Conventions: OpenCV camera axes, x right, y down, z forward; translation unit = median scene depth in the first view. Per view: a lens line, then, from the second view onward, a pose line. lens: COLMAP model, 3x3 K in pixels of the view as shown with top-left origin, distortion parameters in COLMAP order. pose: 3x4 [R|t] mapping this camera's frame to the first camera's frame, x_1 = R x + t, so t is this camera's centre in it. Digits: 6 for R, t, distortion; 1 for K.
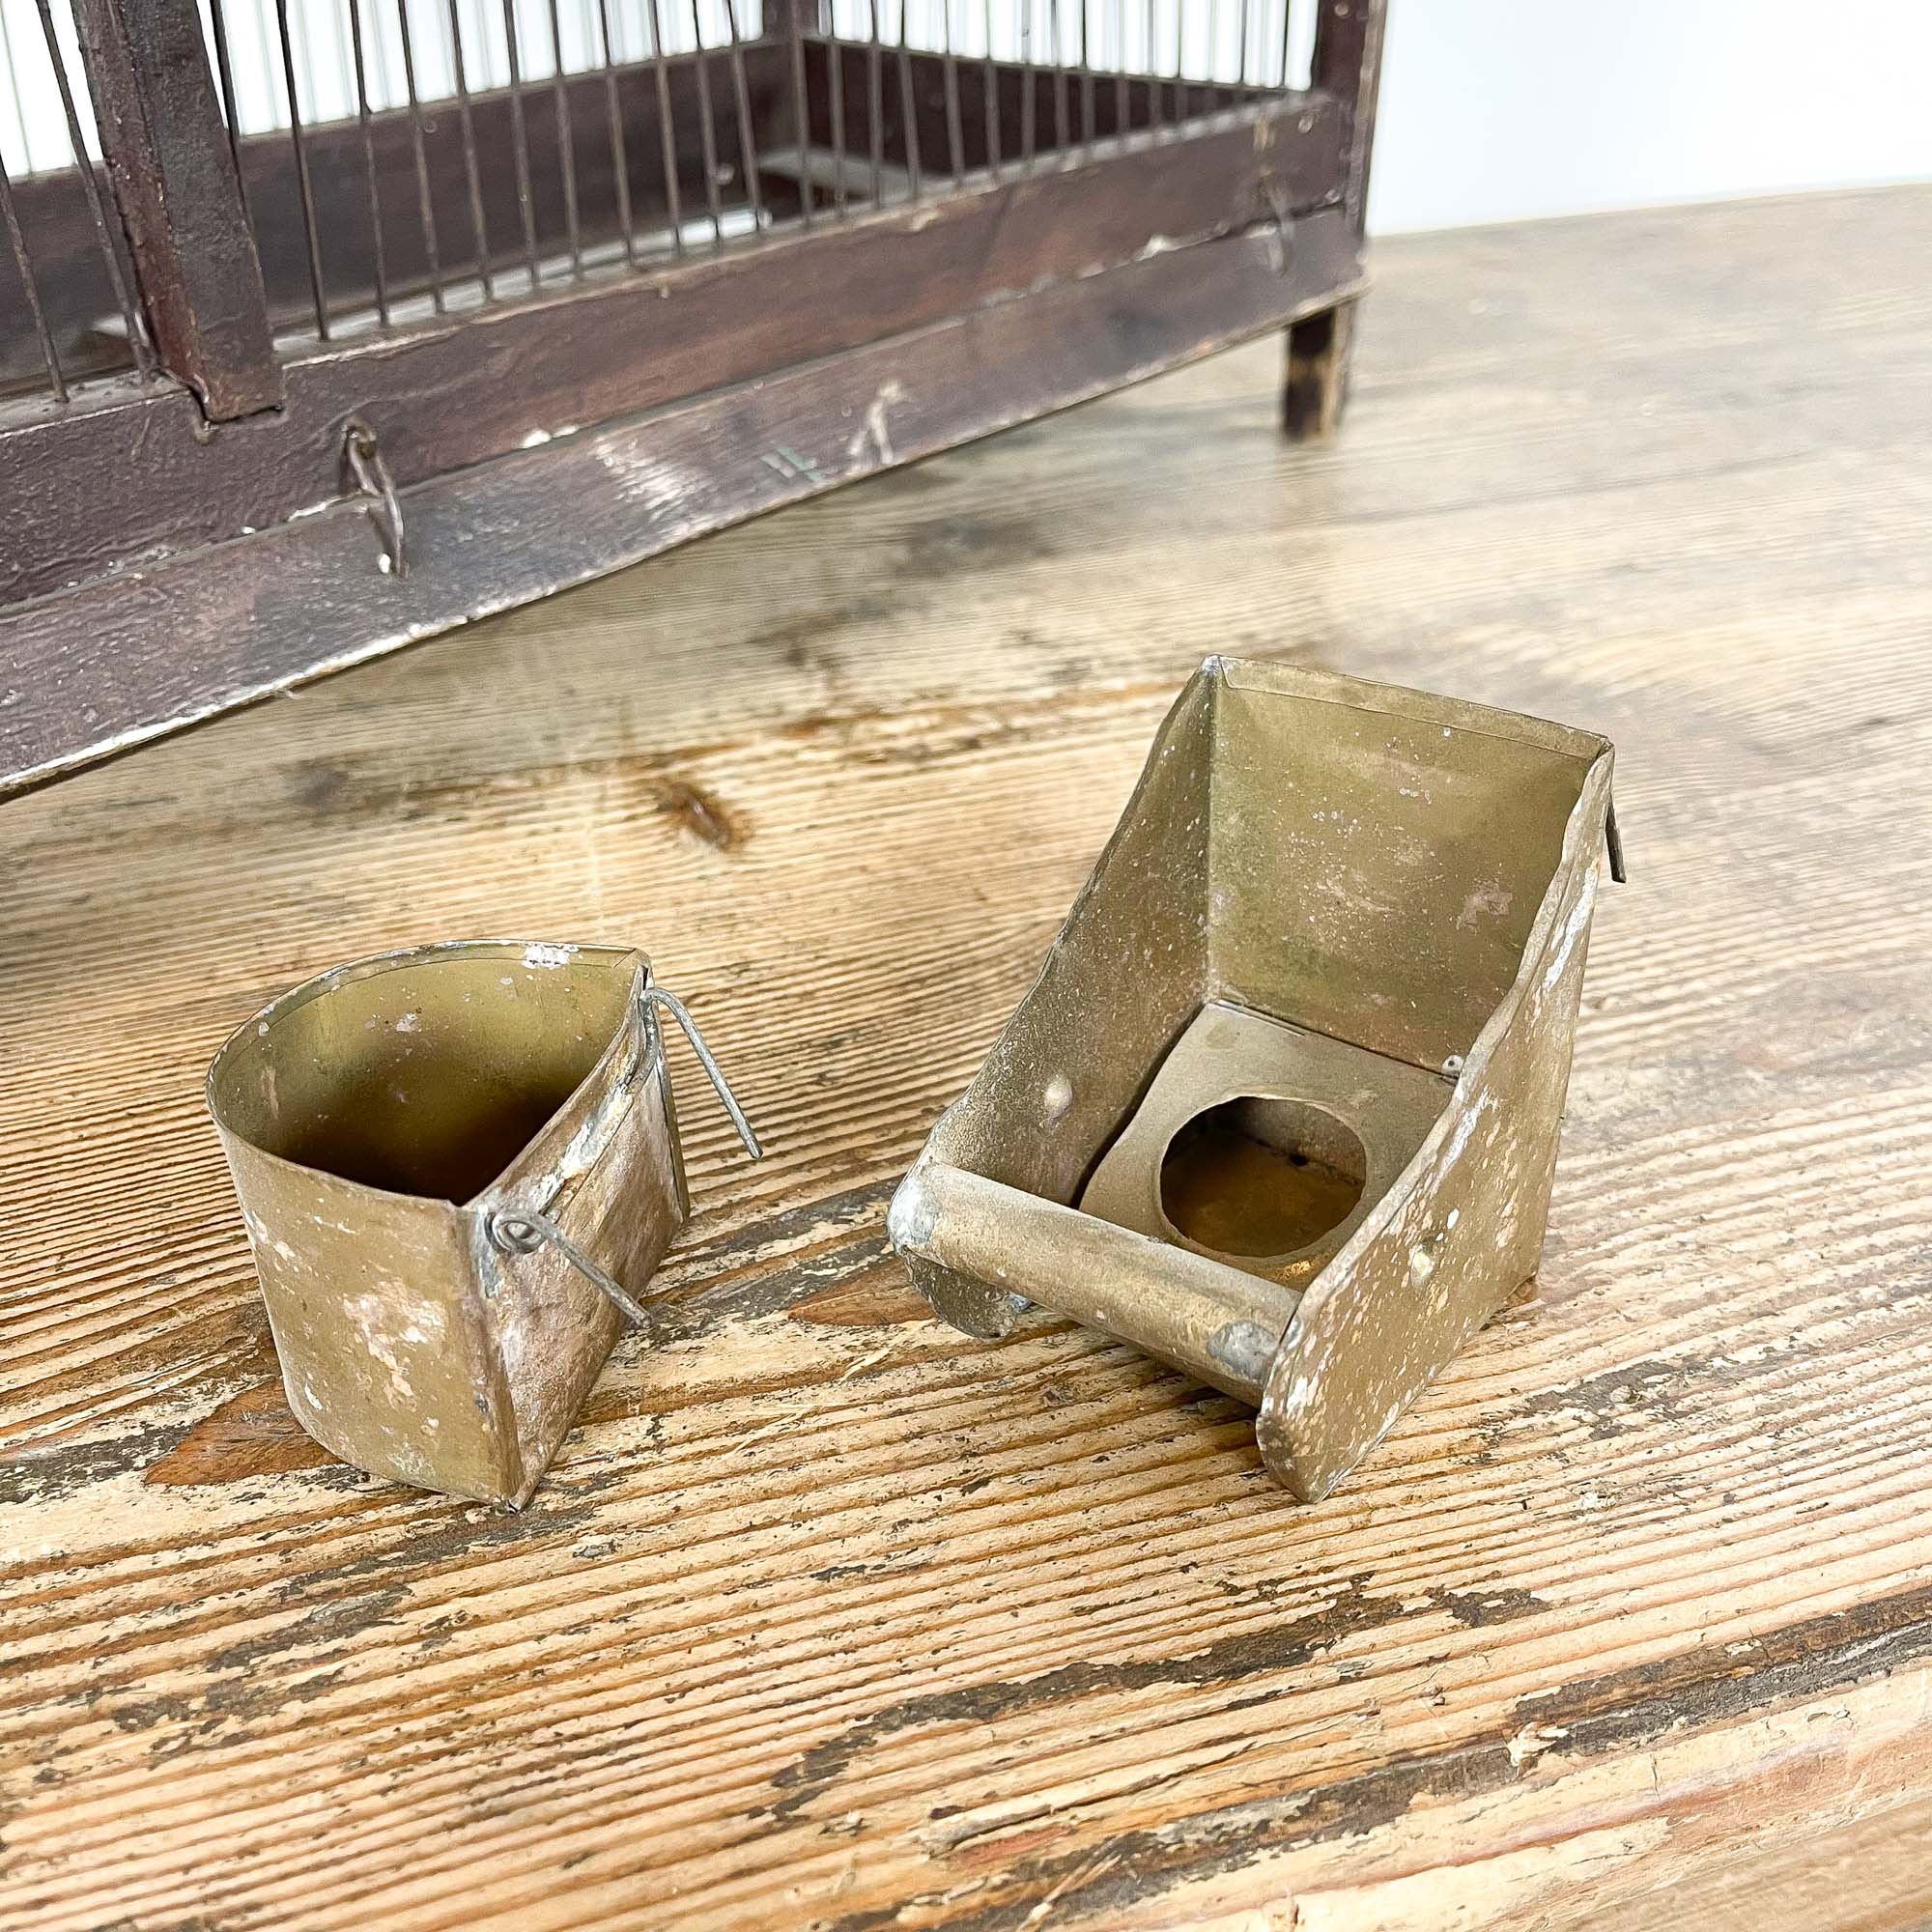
lens RADIAL K [[1953.7, 0, 962.4], [0, 1953.7, 965.2], [0, 0, 1]] dist [0.016297, 0.000000]
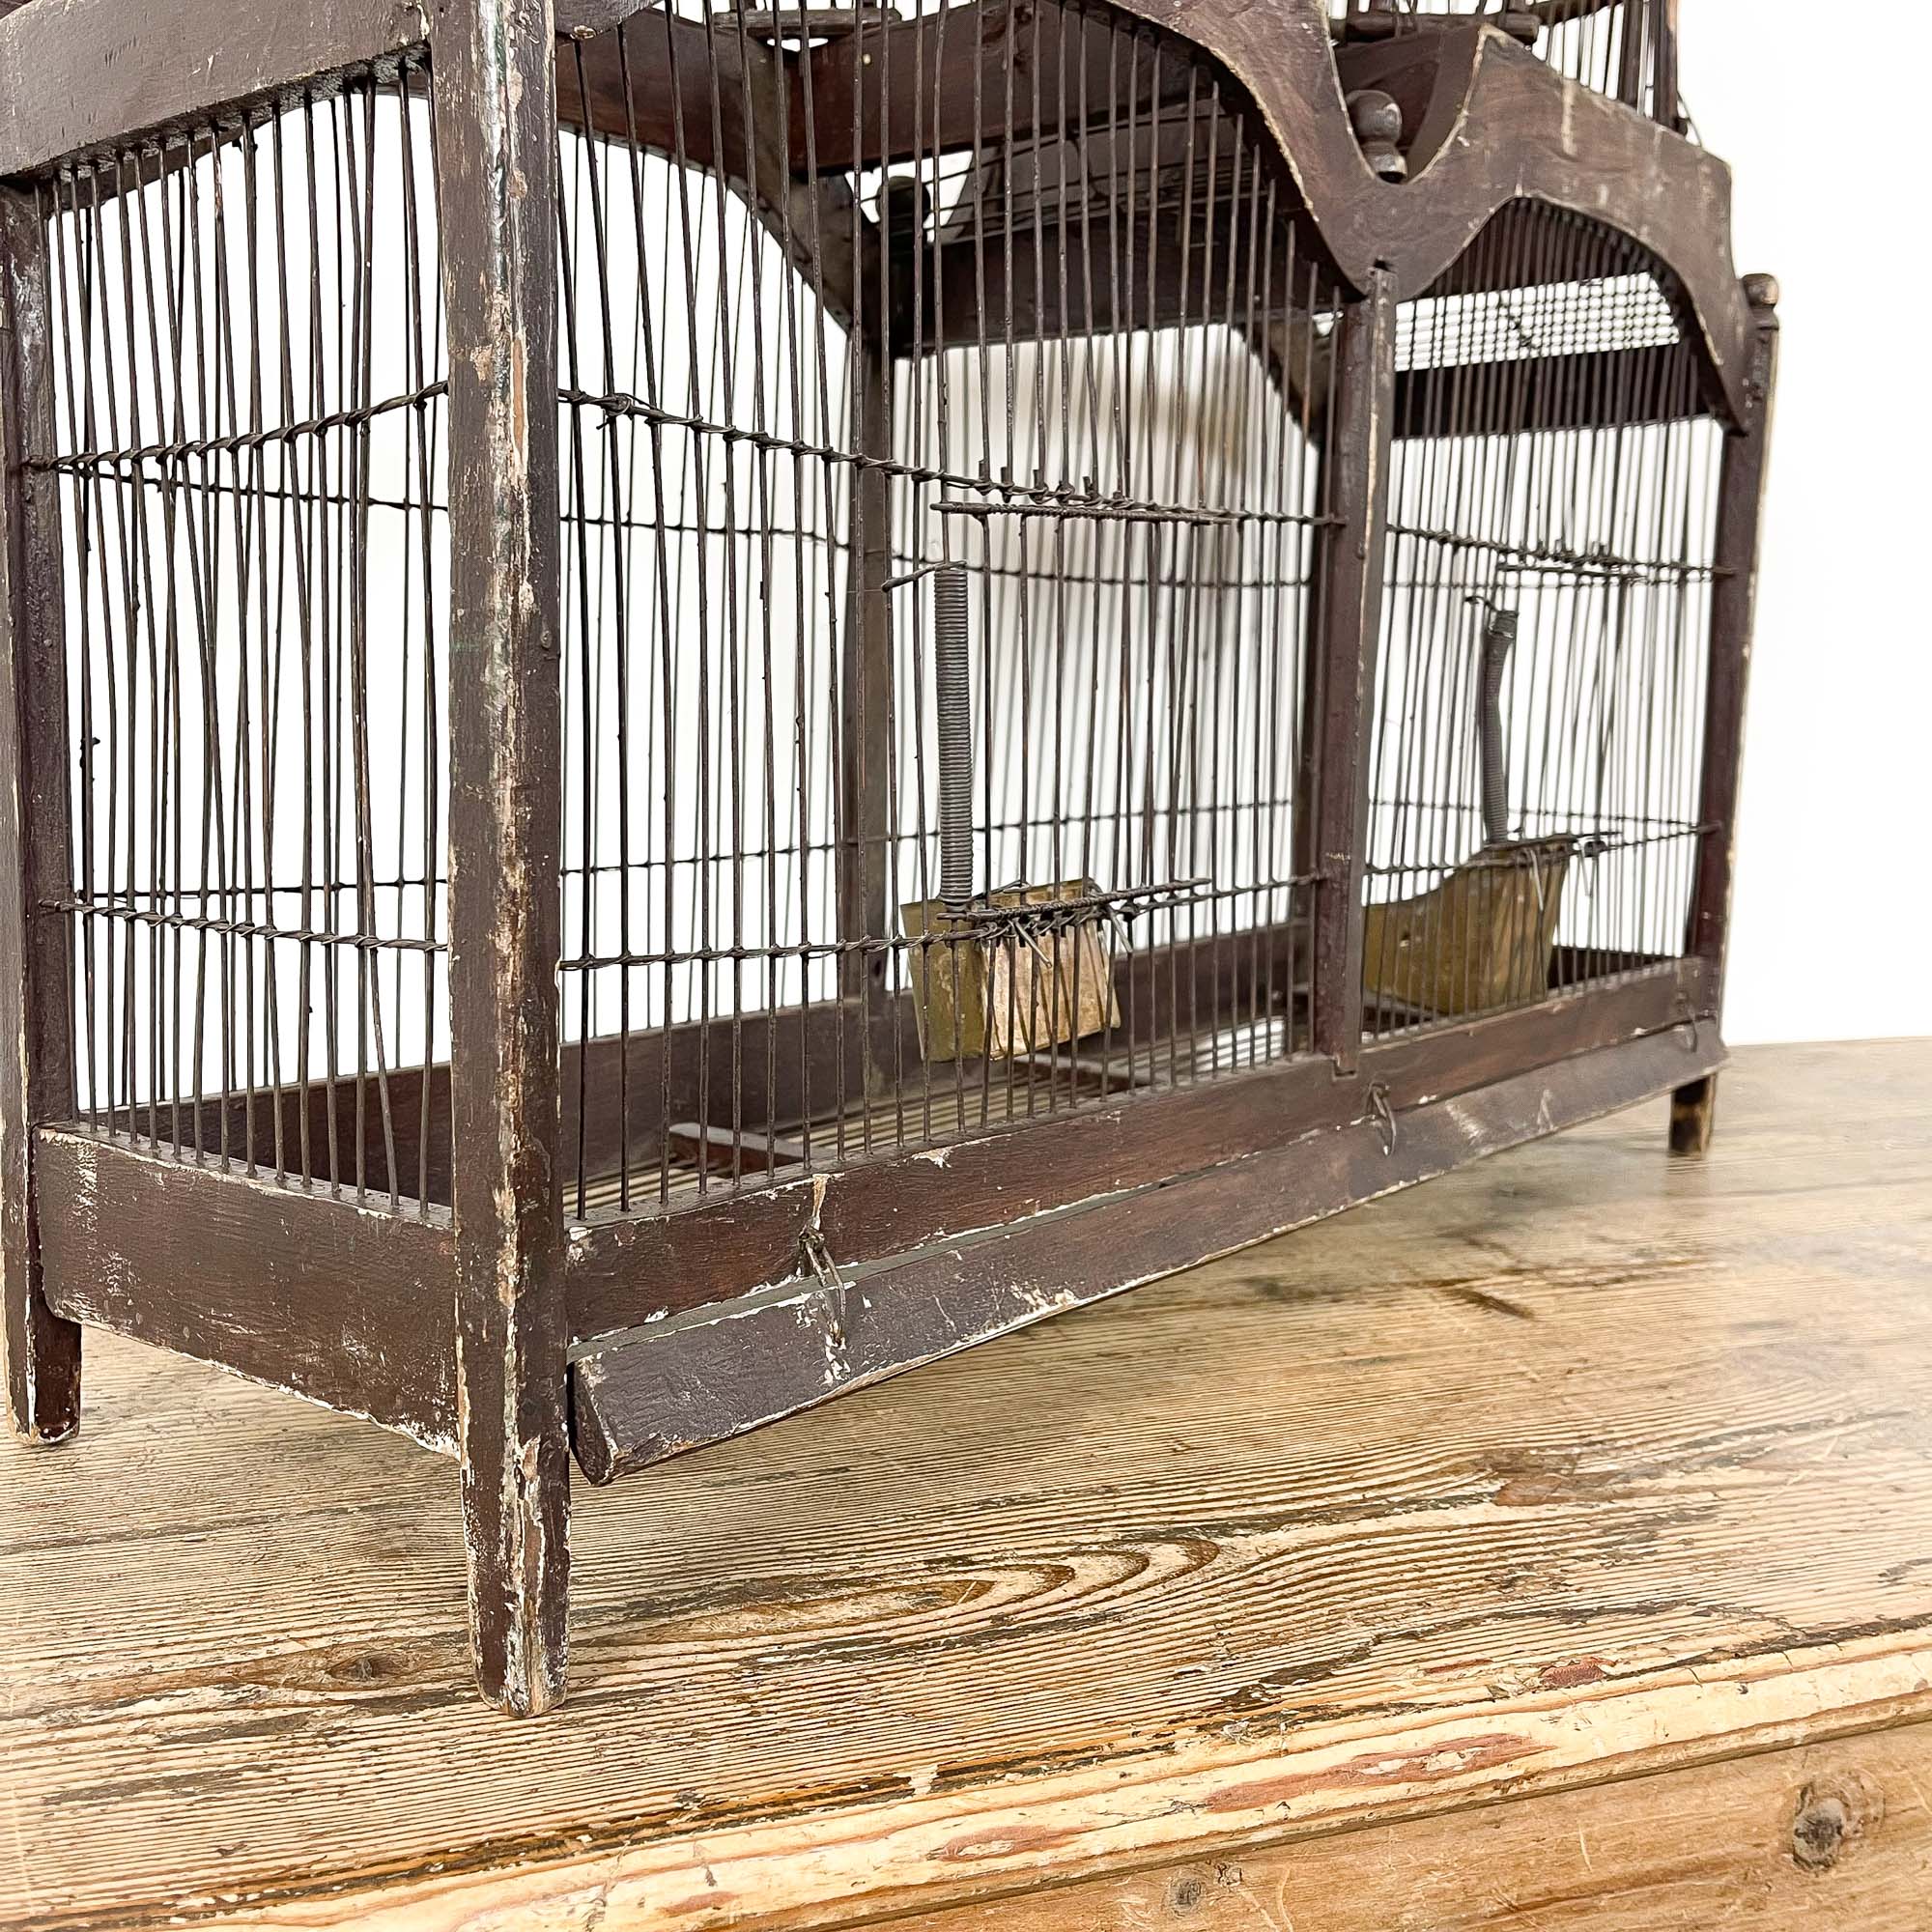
lens RADIAL K [[1953.7, 0, 968.3], [0, 1953.7, 964.4], [0, 0, 1]] dist [0.016297, 0.000000]
pose [[0.999215, 0.032426, 0.022738, -0.626409], [-0.020197, 0.911087, -0.411720, 0.364403], [-0.034066, 0.410938, 0.911027, -0.706909]]
